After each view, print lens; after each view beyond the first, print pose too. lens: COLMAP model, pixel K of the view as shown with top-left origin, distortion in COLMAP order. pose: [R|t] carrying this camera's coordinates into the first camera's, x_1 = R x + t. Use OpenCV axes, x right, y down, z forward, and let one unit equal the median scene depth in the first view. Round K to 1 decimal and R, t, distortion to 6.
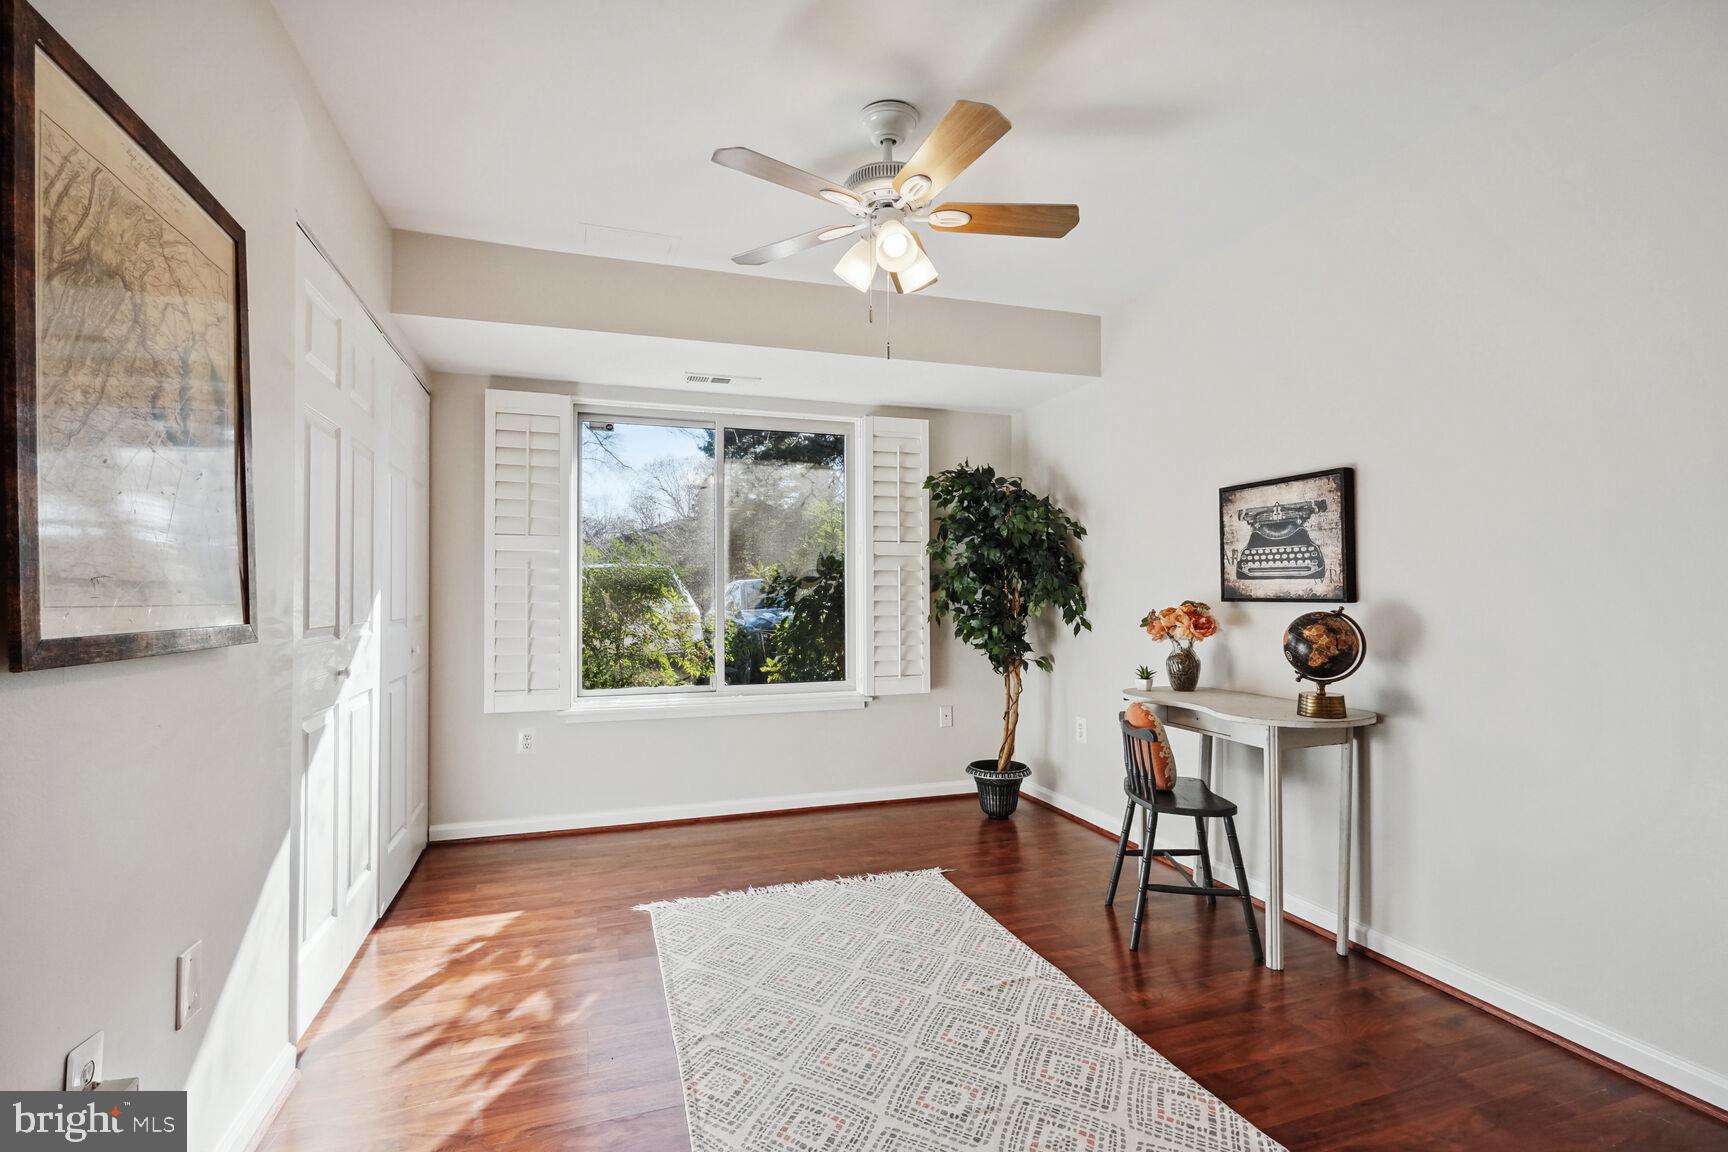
lens RADIAL K [[794.9, 0, 861.9], [0, 794.9, 583.7], [0, 0, 1]] dist [-0.002745, 0.000517]
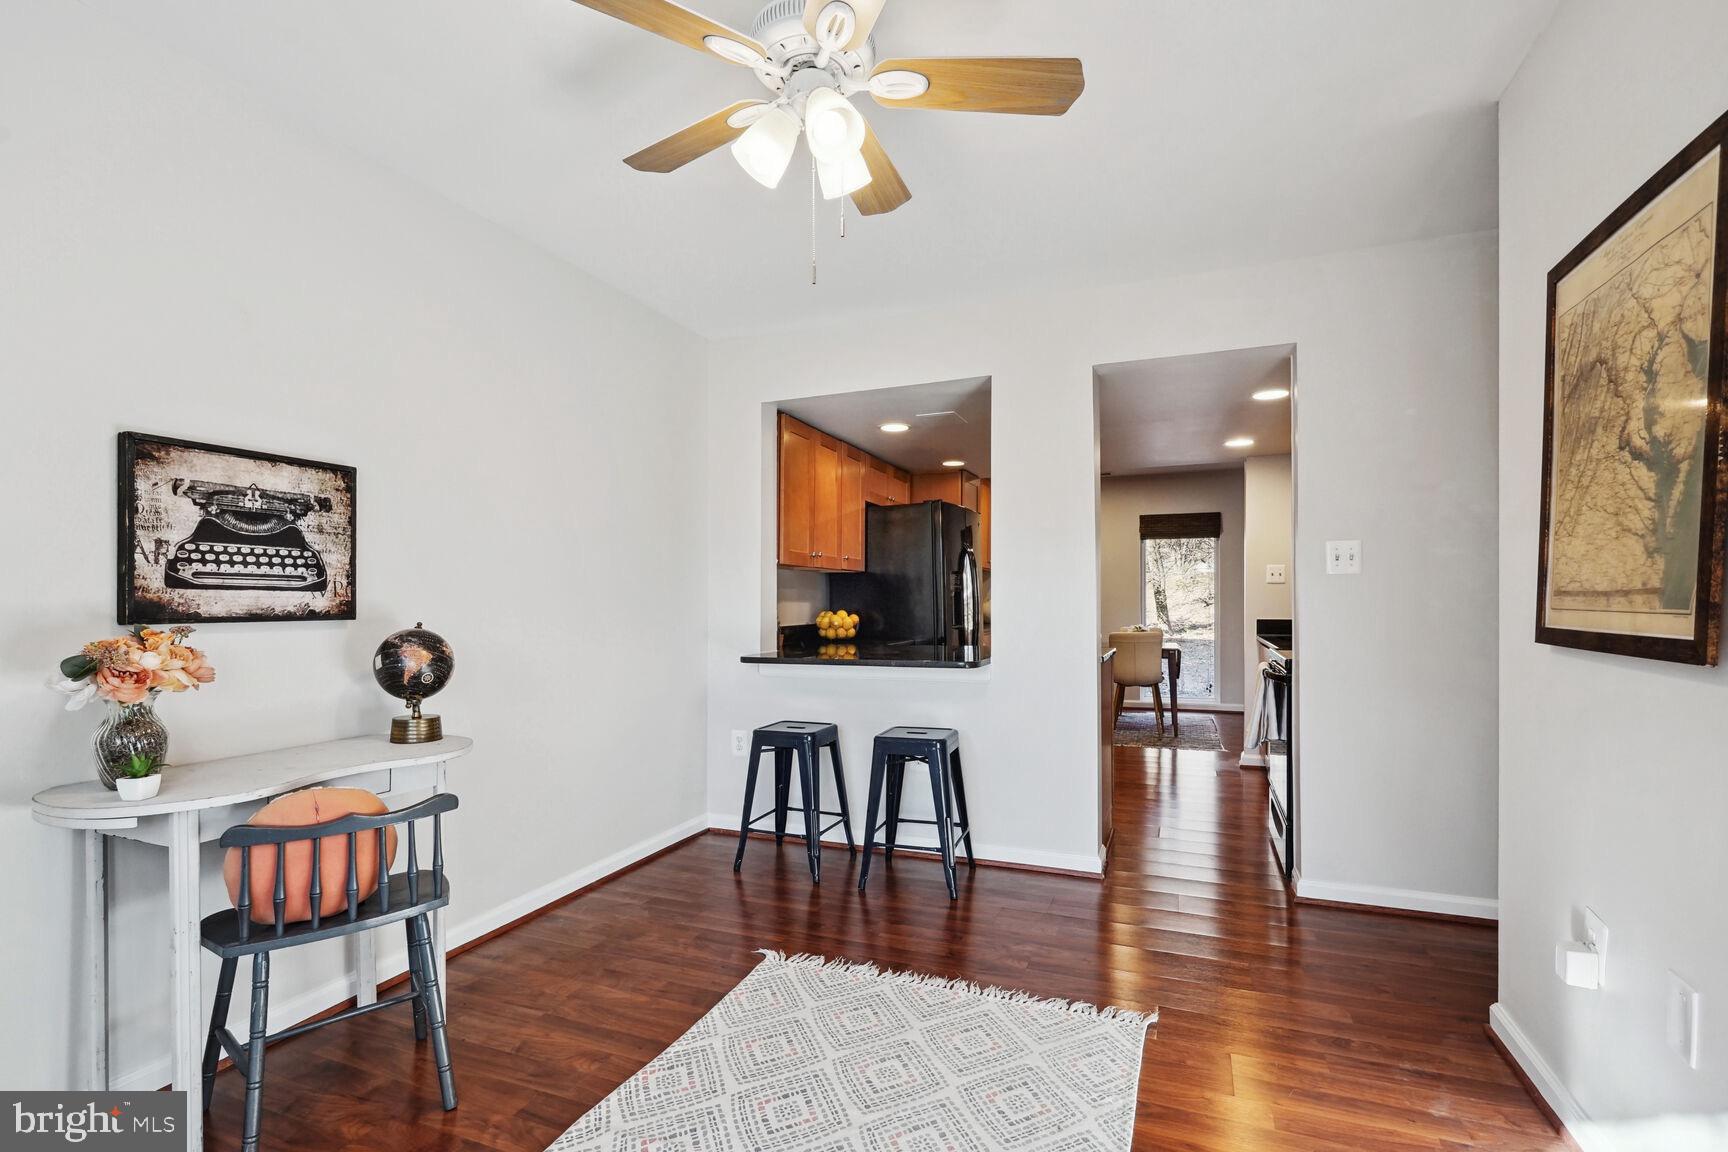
lens RADIAL K [[800.6, 0, 861.1], [0, 800.6, 602.2], [0, 0, 1]] dist [-0.001590, -0.000027]
pose [[-0.754746, 0.005232, 0.655996, -0.376601], [-0.002504, 0.999938, -0.010857, 0.011808], [-0.656012, -0.009837, -0.754686, 1.197482]]
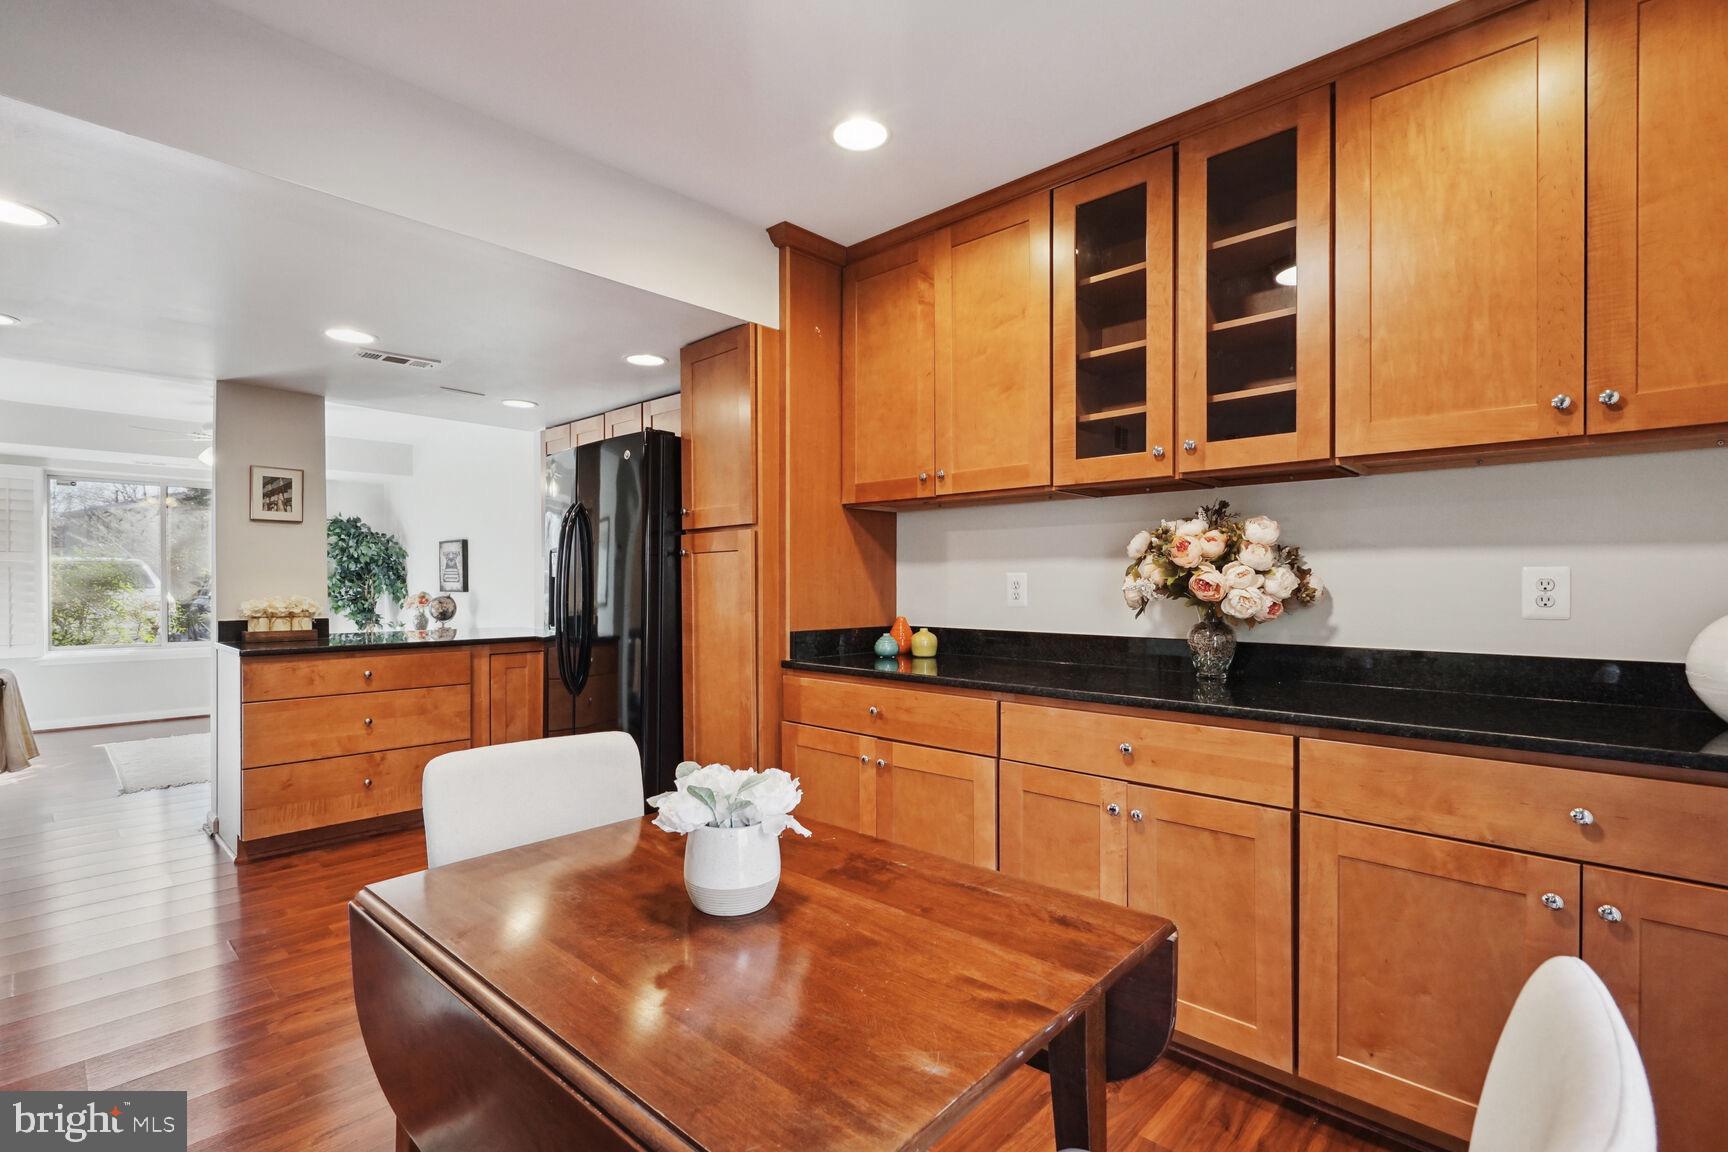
lens RADIAL K [[794.9, 0, 861.9], [0, 794.9, 583.7], [0, 0, 1]] dist [-0.002745, 0.000517]
pose [[0.884520, 0.003807, 0.466486, 0.507135], [-0.009621, 0.999903, 0.010083, -0.037820], [-0.466402, -0.013407, 0.884471, -1.711926]]
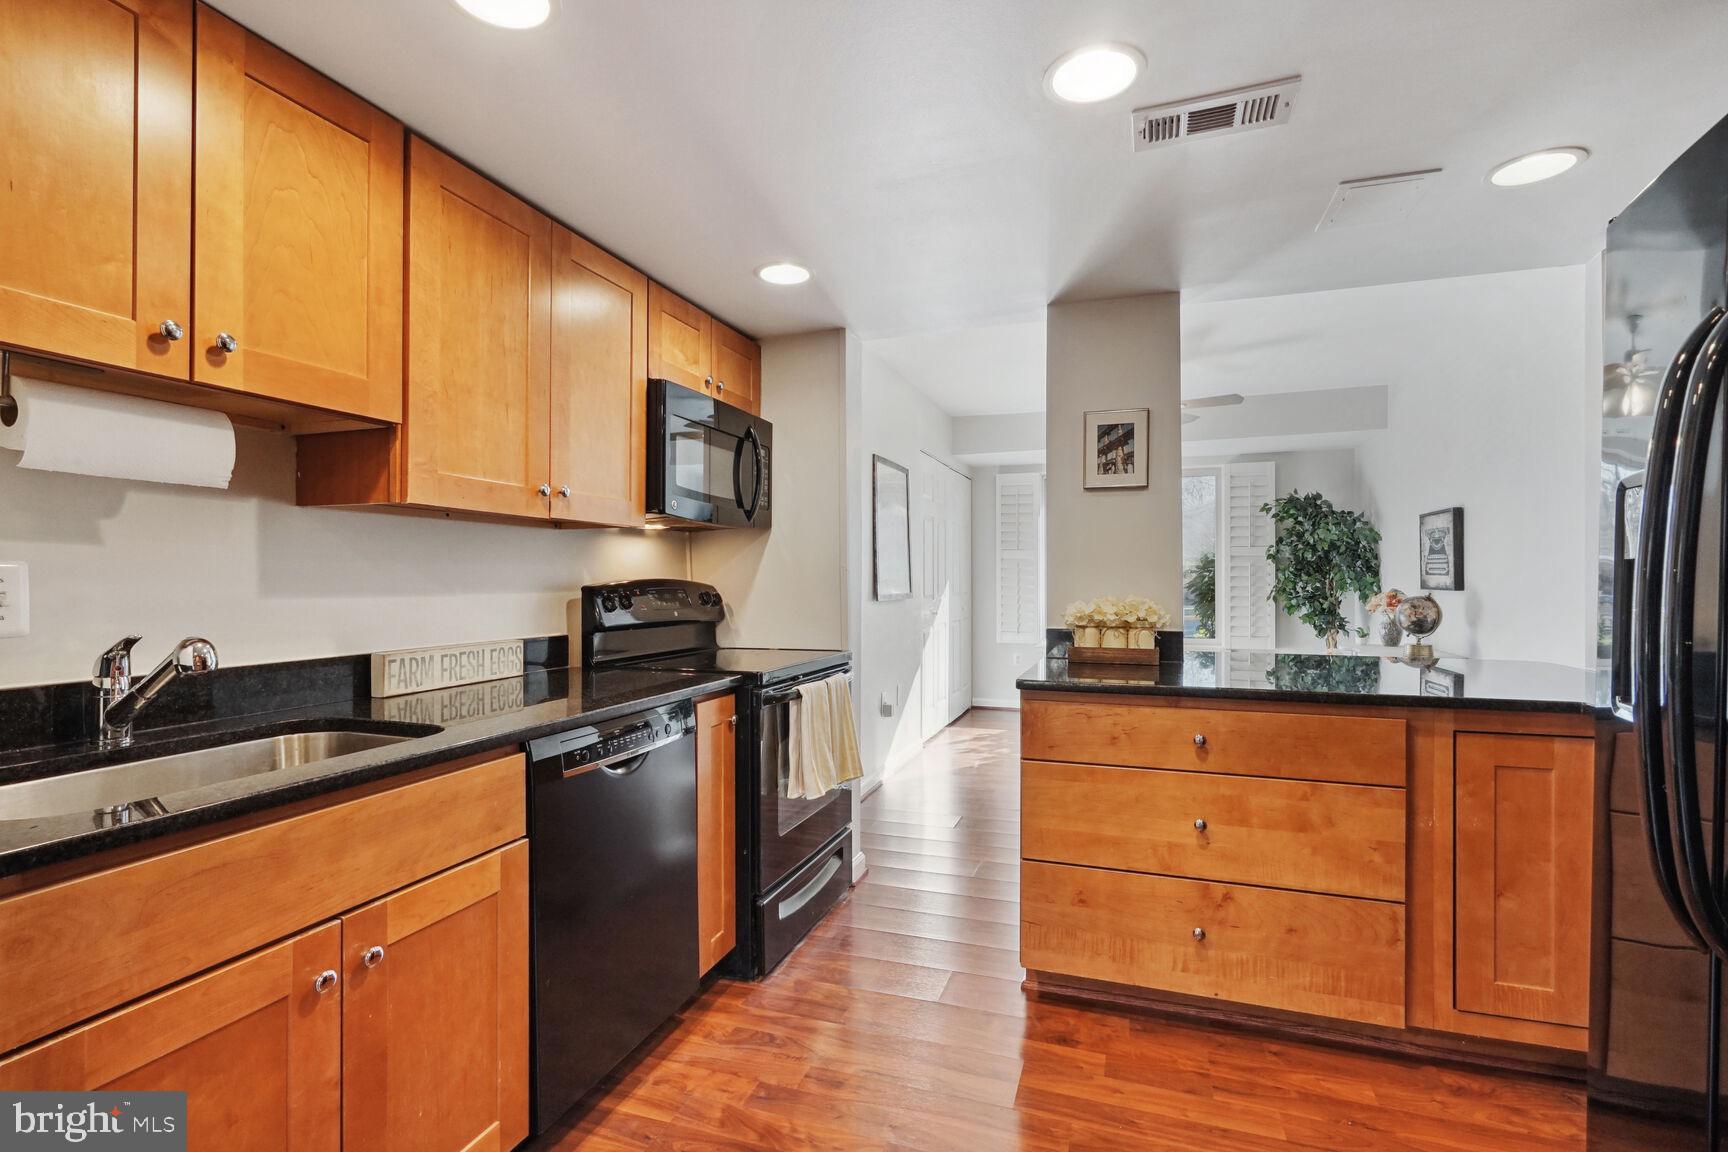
lens RADIAL K [[794.9, 0, 861.9], [0, 794.9, 583.7], [0, 0, 1]] dist [-0.002745, 0.000517]
pose [[0.787757, 0.007578, -0.615940, 0.601288], [0.006578, 0.999764, 0.020713, -0.029423], [0.615952, -0.020369, 0.787521, -0.947702]]
